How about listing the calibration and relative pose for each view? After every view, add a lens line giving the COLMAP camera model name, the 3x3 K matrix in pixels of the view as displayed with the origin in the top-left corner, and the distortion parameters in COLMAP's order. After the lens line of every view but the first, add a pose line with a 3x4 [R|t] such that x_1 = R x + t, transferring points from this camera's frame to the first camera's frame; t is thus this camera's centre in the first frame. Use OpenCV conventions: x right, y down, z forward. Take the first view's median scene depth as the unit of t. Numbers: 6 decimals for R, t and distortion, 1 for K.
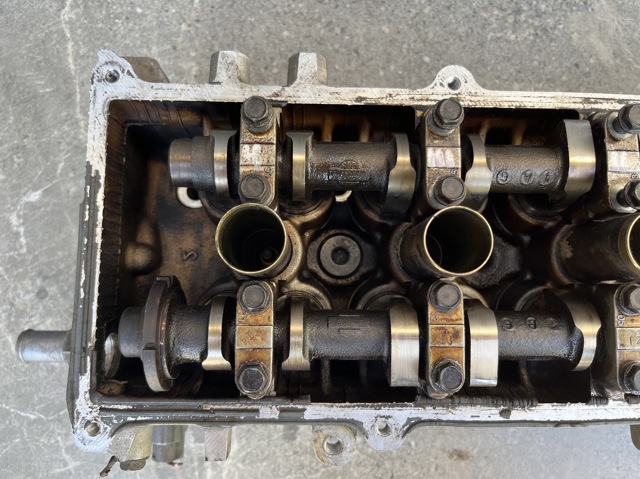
lens RADIAL K [[474.8, 0, 320.0], [0, 474.8, 239.5], [0, 0, 1]] dist [0.051207, -0.101352]
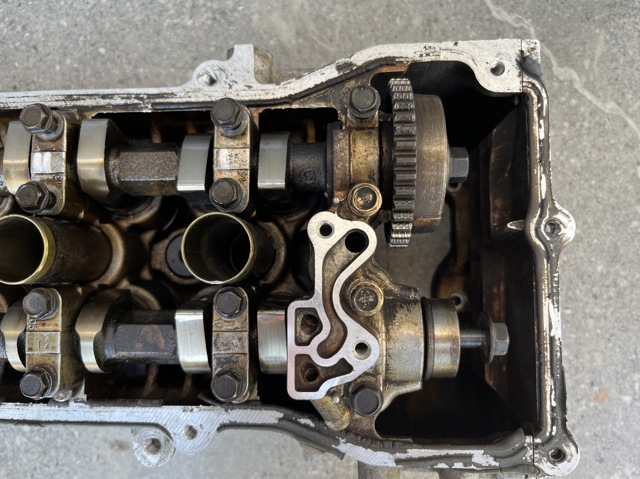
lens RADIAL K [[476.5, 0, 320.0], [0, 476.5, 239.5], [0, 0, 1]] dist [0.059479, -0.114486]
pose [[0.997025, -0.020942, -0.074180, 0.735676], [0.024203, 0.998767, 0.043348, -0.020391], [0.073181, -0.045015, 0.996302, 0.029412]]
